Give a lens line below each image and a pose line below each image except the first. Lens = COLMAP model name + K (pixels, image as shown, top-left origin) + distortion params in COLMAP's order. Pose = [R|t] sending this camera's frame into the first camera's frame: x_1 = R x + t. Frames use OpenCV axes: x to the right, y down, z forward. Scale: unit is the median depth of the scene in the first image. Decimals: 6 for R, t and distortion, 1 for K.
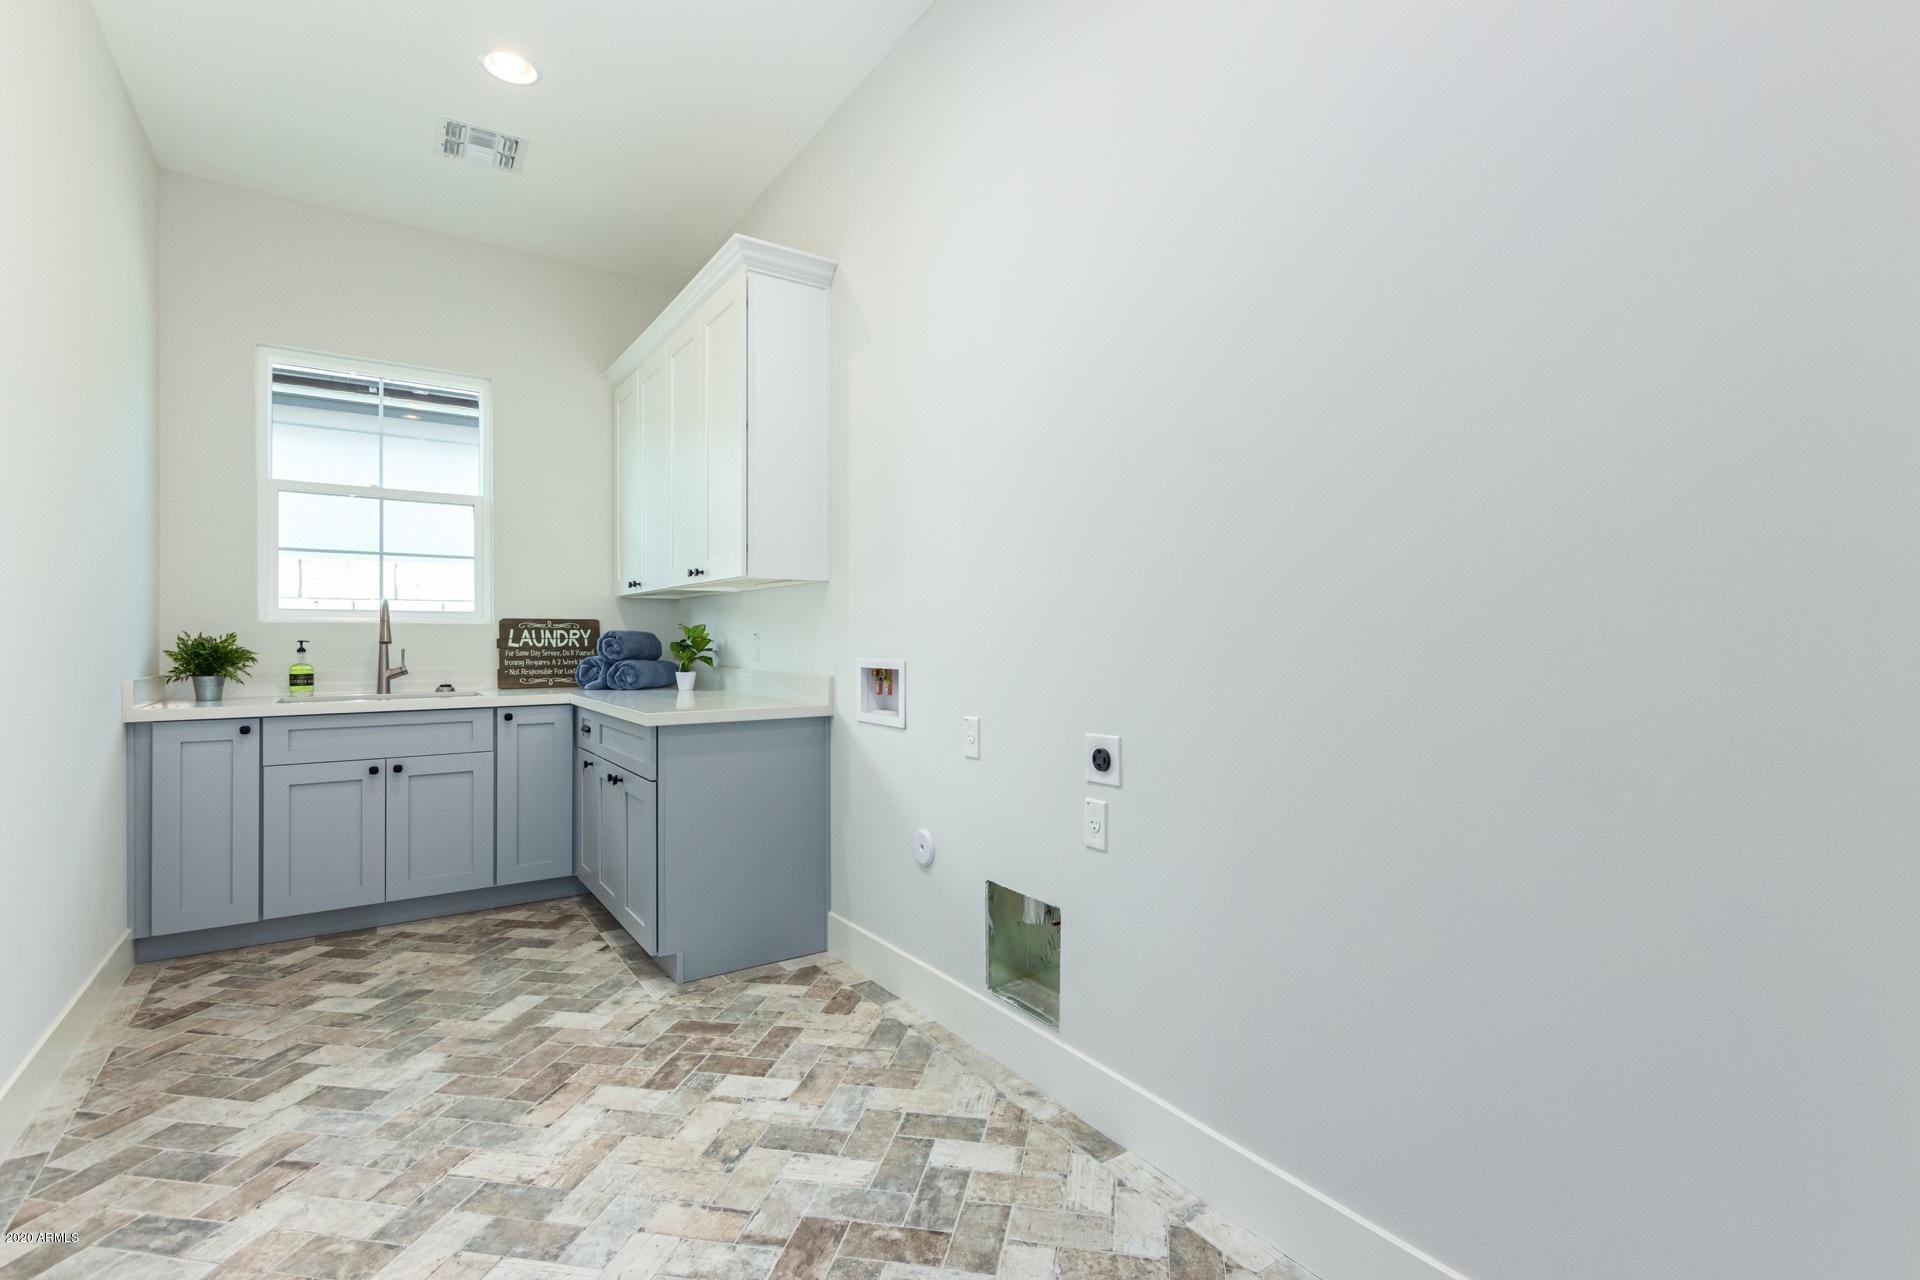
lens RADIAL K [[866.4, 0, 960.0], [0, 866.4, 640.0], [0, 0, 1]] dist [0.000130, -0.000339]
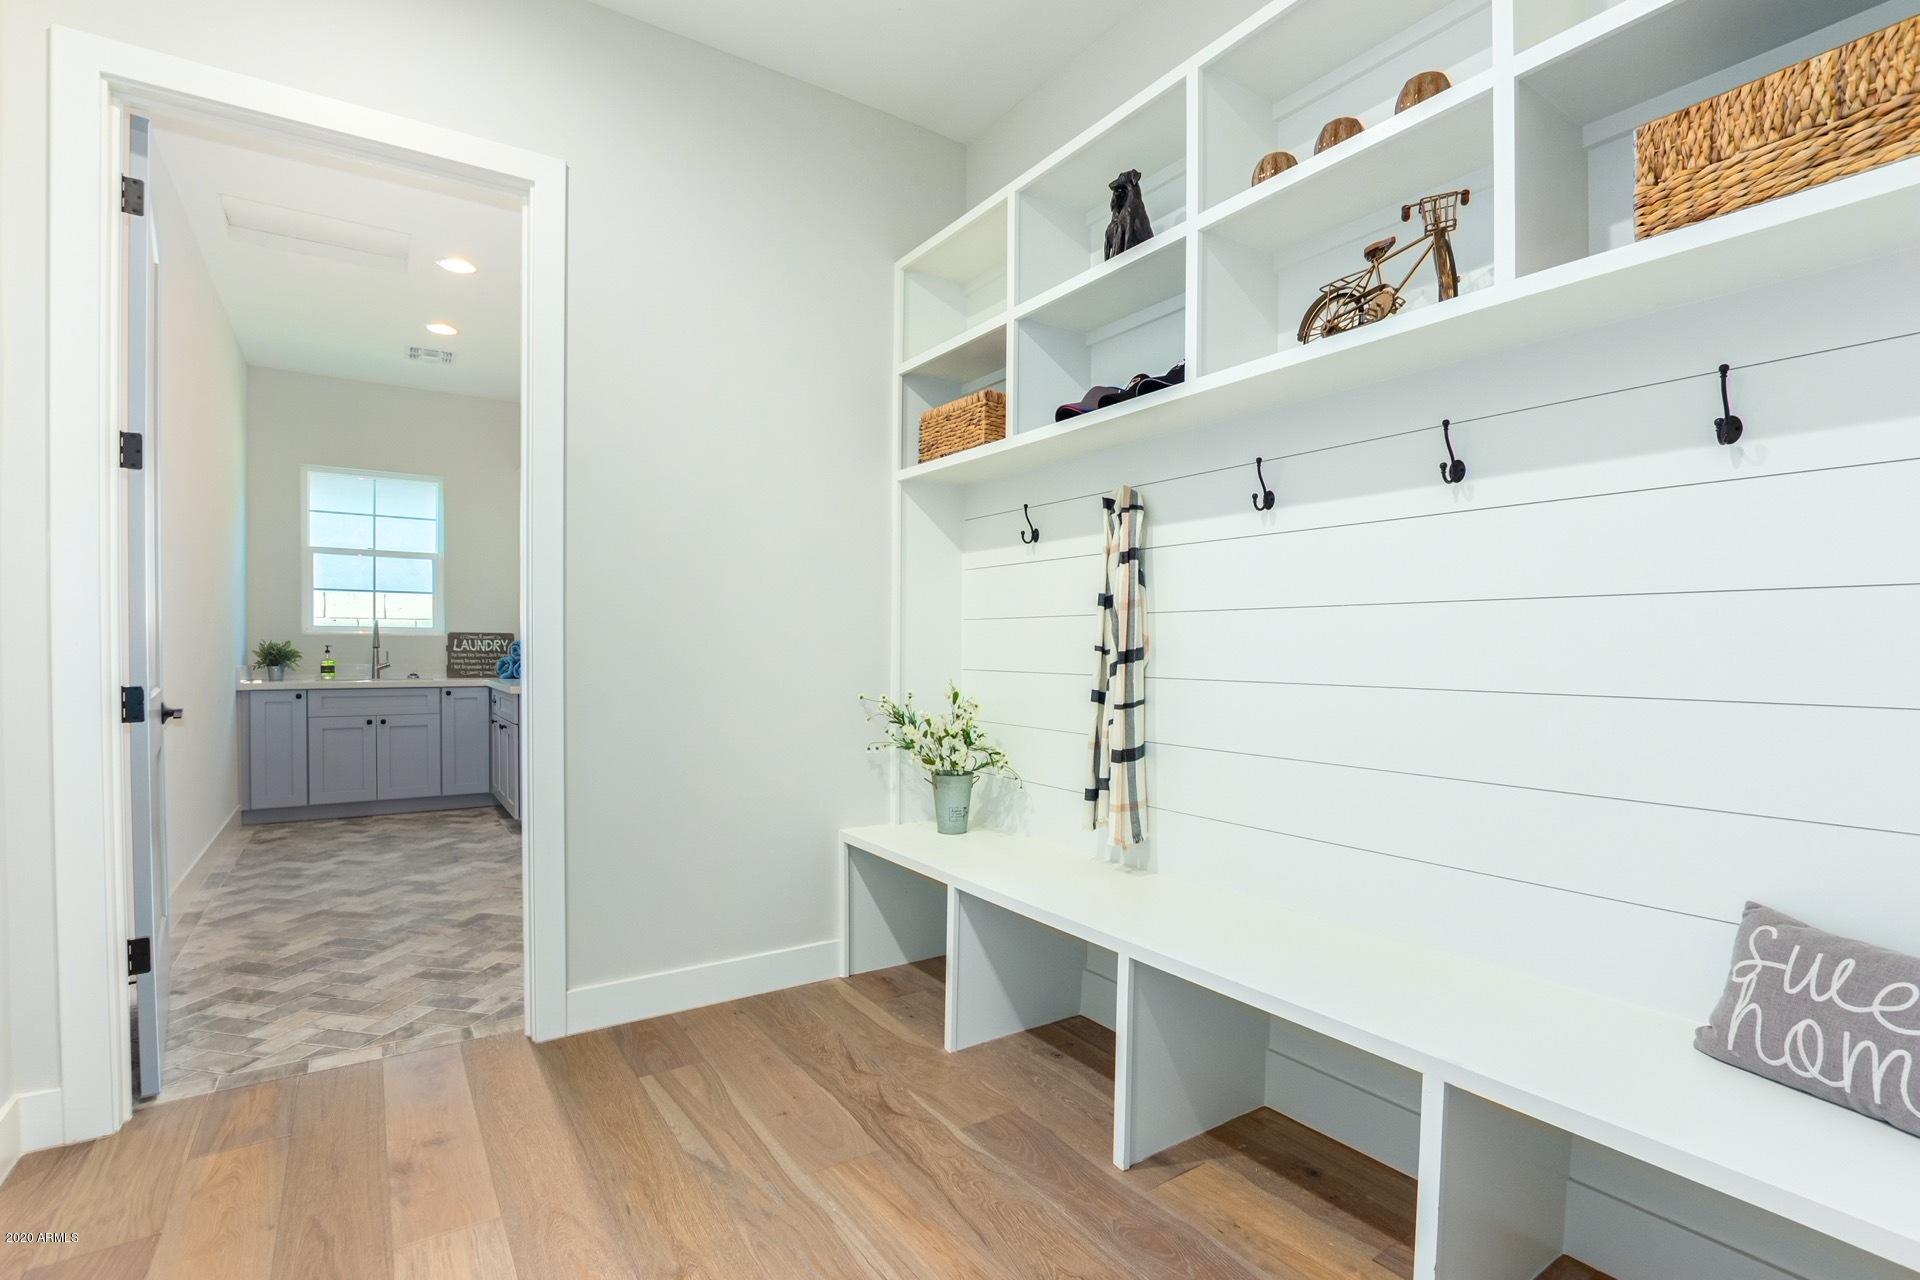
lens RADIAL K [[888.7, 0, 958.2], [0, 888.7, 671.0], [0, 0, 1]] dist [-0.033982, -0.000015]
pose [[0.999897, 0.009078, -0.011140, 0.460017], [-0.008831, 0.999720, 0.021965, 0.002173], [0.011336, -0.021865, 0.999697, -0.649268]]
